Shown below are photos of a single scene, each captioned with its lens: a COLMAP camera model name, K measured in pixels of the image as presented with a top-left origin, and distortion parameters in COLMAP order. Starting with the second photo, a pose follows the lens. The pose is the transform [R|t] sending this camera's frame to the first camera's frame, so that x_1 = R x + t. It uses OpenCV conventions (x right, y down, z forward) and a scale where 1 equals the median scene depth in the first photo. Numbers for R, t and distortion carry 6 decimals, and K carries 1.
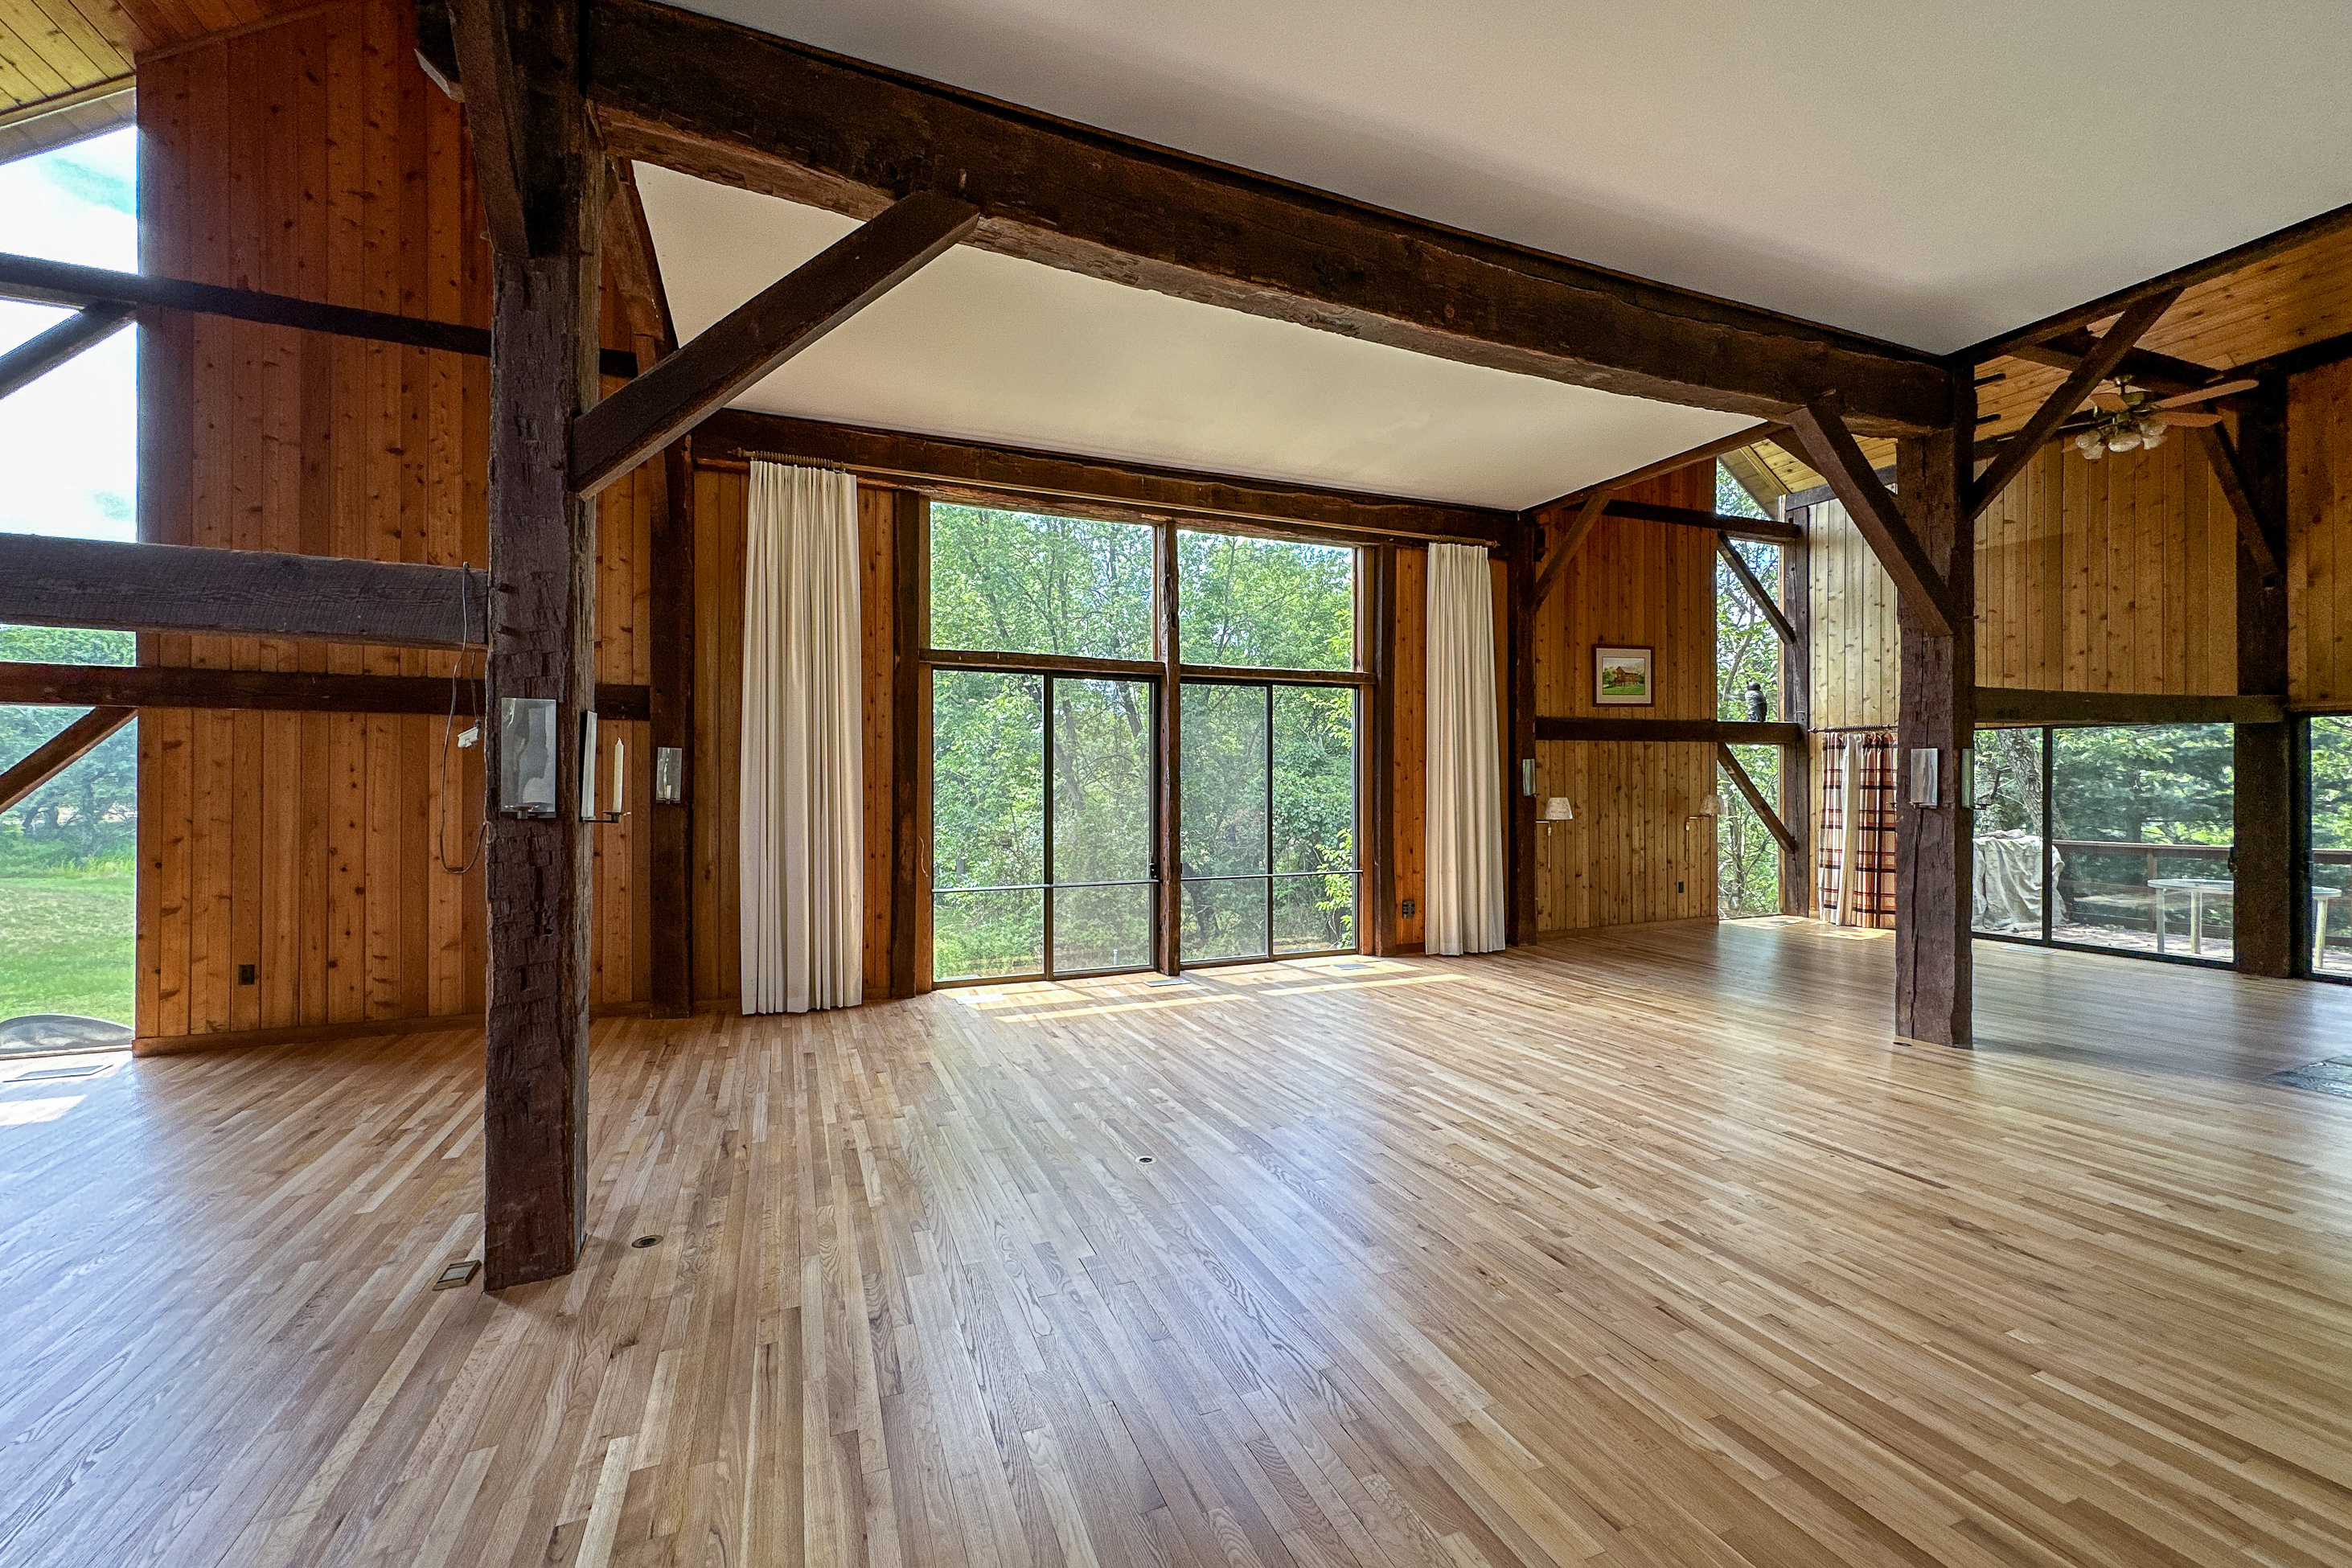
lens RADIAL K [[940.0, 0, 1174.5], [0, 940.0, 786.1], [0, 0, 1]] dist [-0.002802, 0.000255]
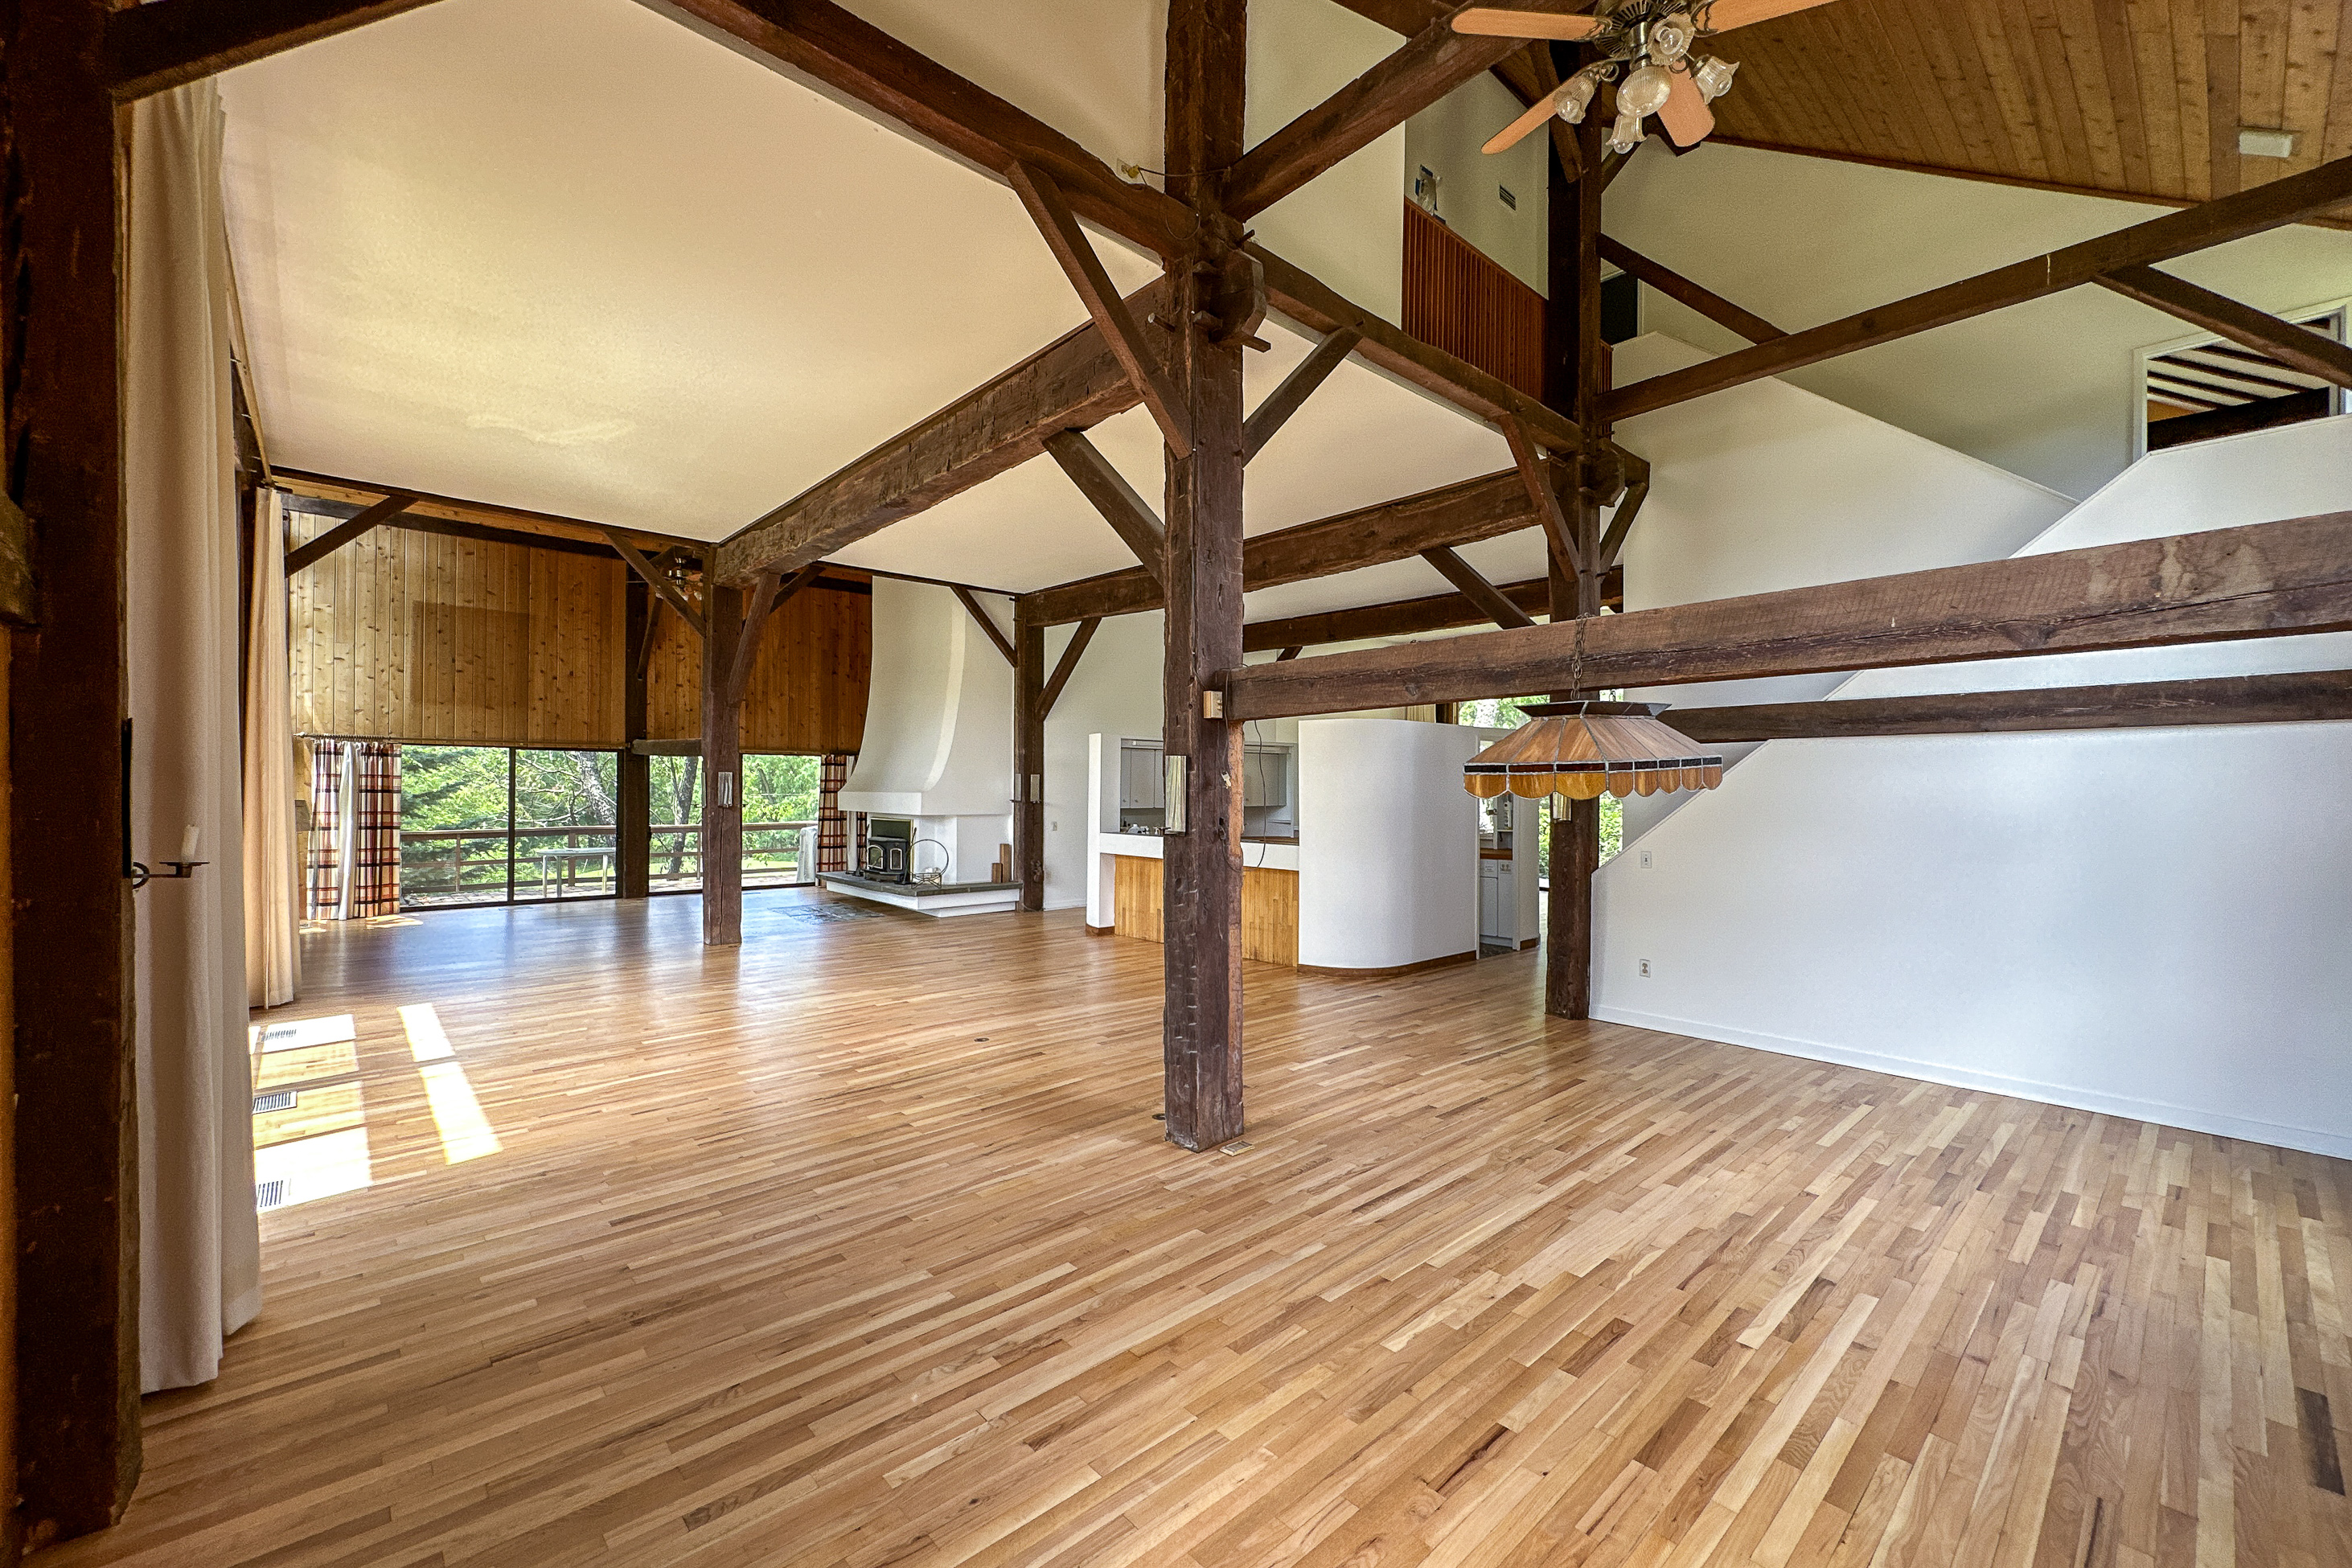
lens RADIAL K [[940.0, 0, 1174.5], [0, 940.0, 786.1], [0, 0, 1]] dist [-0.002802, 0.000255]
pose [[-0.337259, -0.002283, 0.941409, -0.978008], [-0.008754, 0.999961, -0.000711, -0.018692], [-0.941371, -0.008481, -0.337266, 0.739006]]
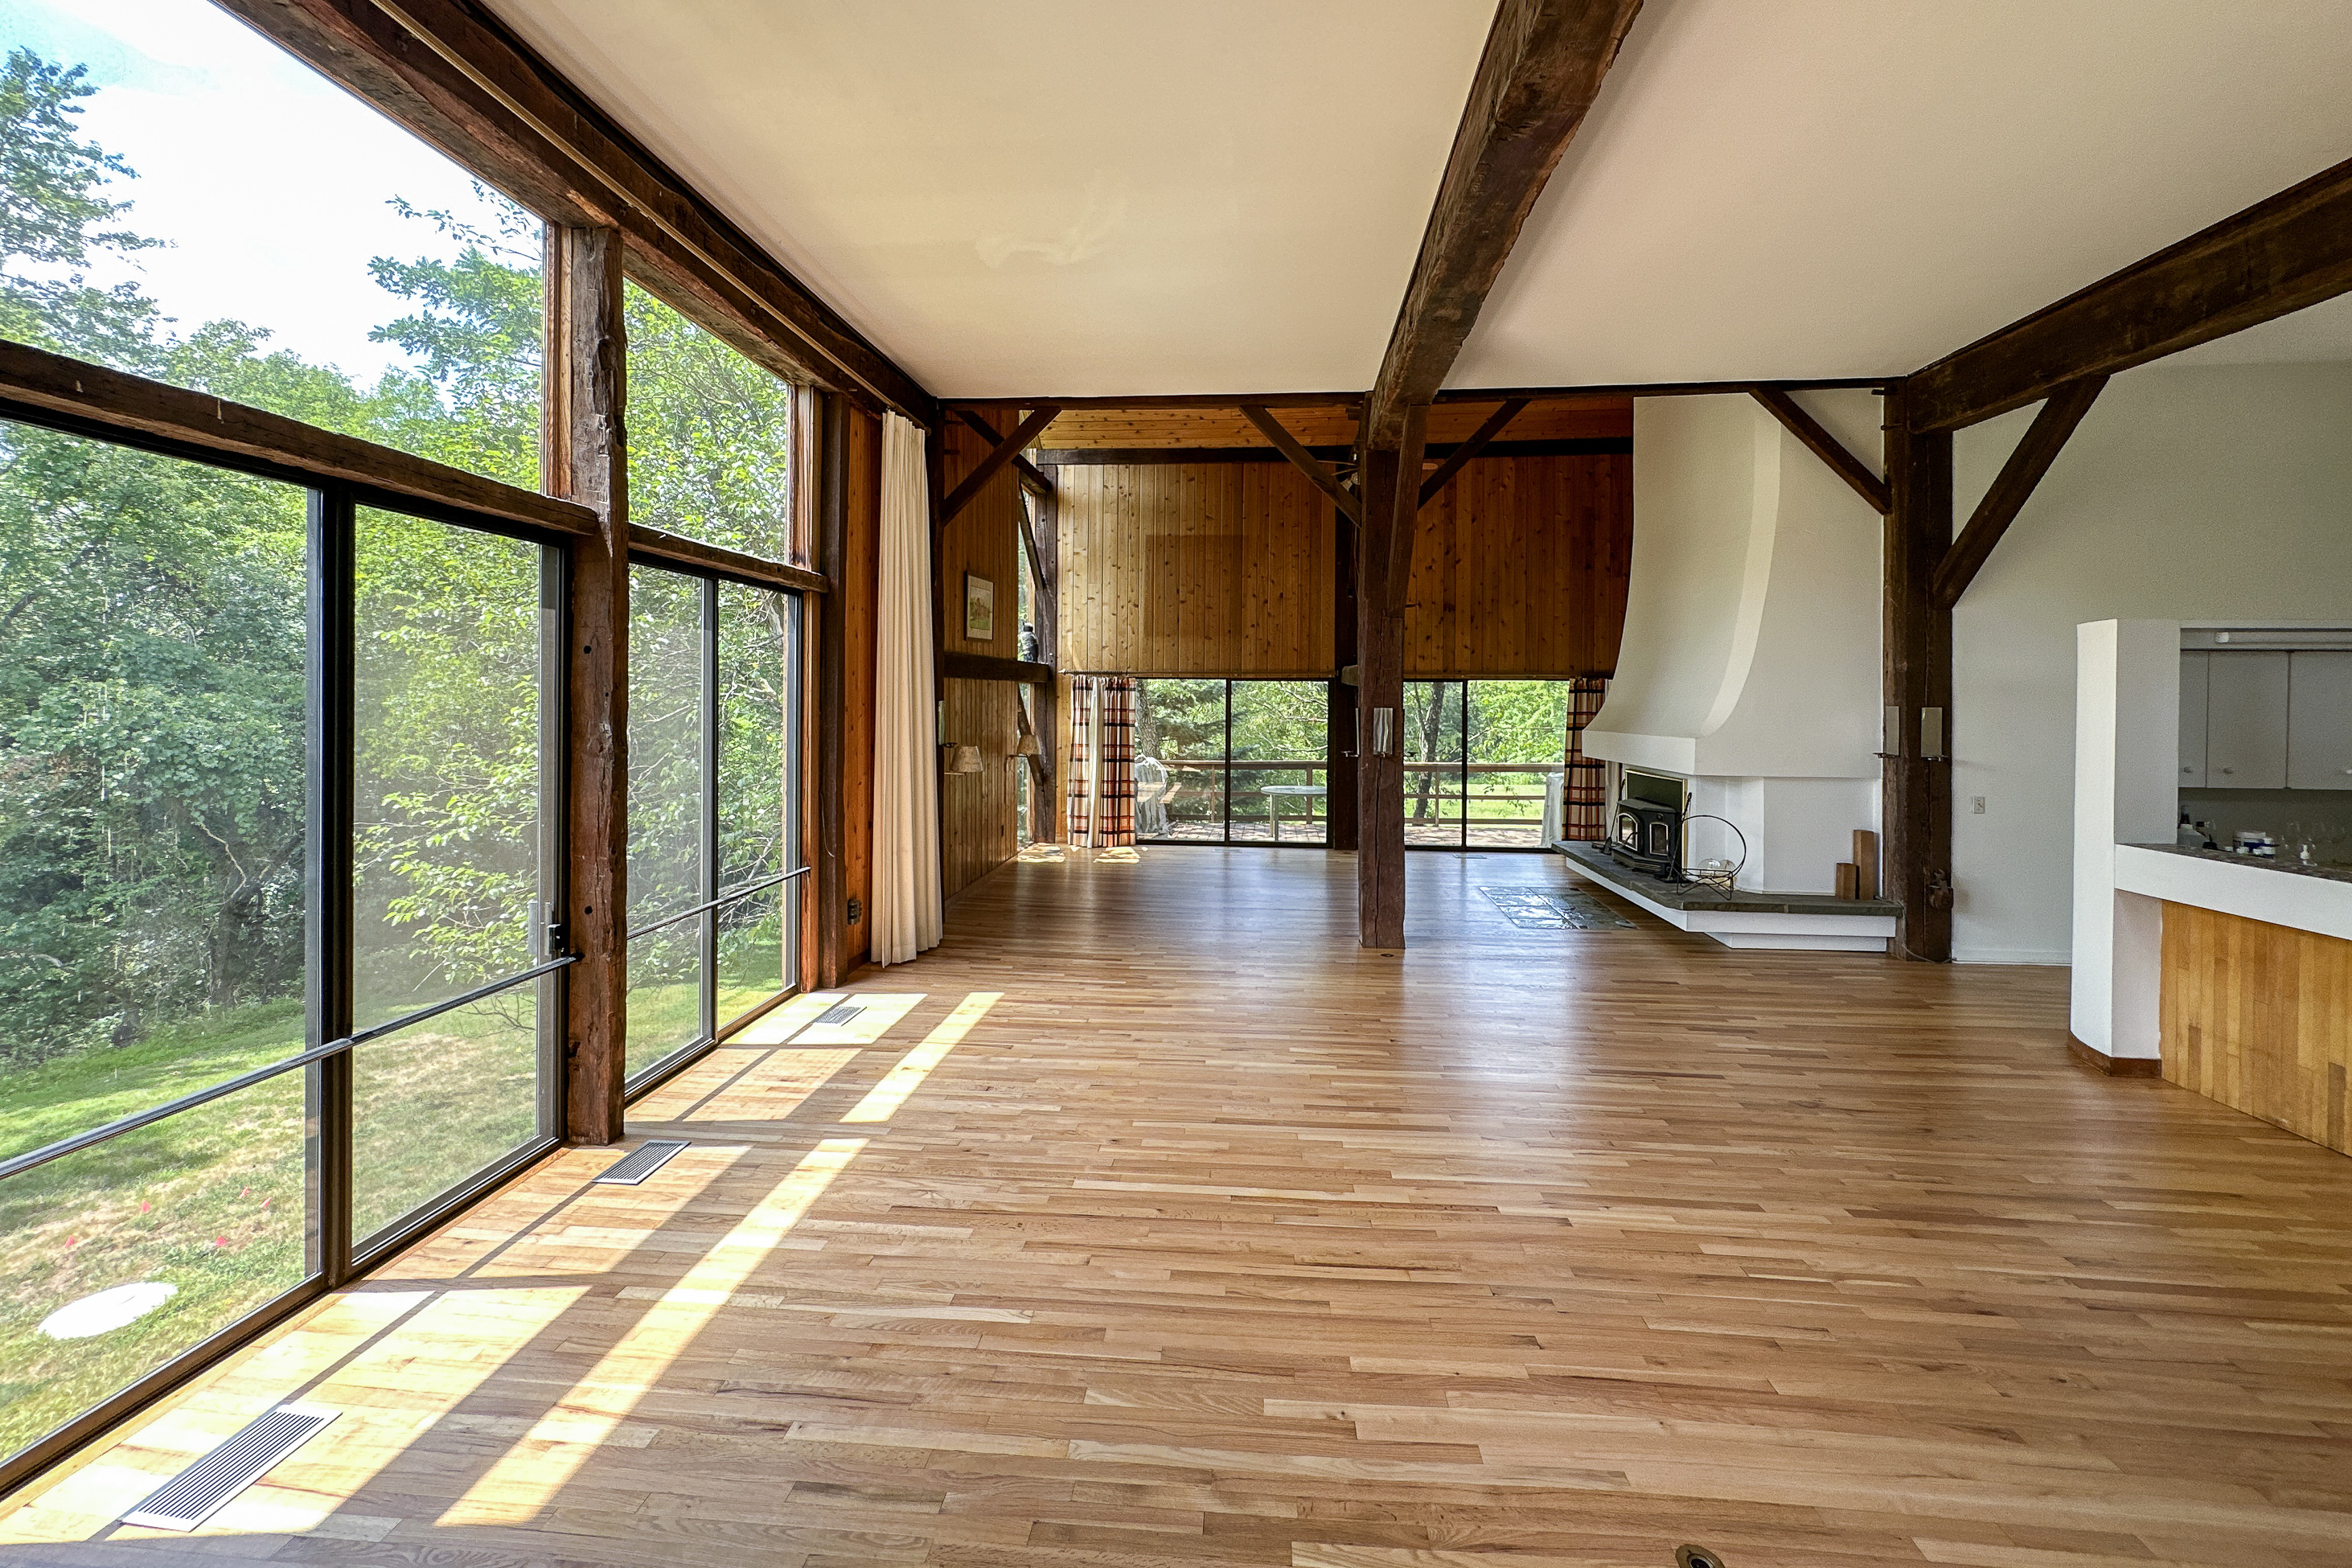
lens RADIAL K [[940.1, 0, 1174.7], [0, 940.1, 706.0], [0, 0, 1]] dist [-0.002633, 0.000249]
pose [[0.468315, -0.000374, 0.883561, -0.369851], [-0.007549, 0.999962, 0.004425, -0.041873], [-0.883529, -0.008742, 0.468294, 0.610897]]
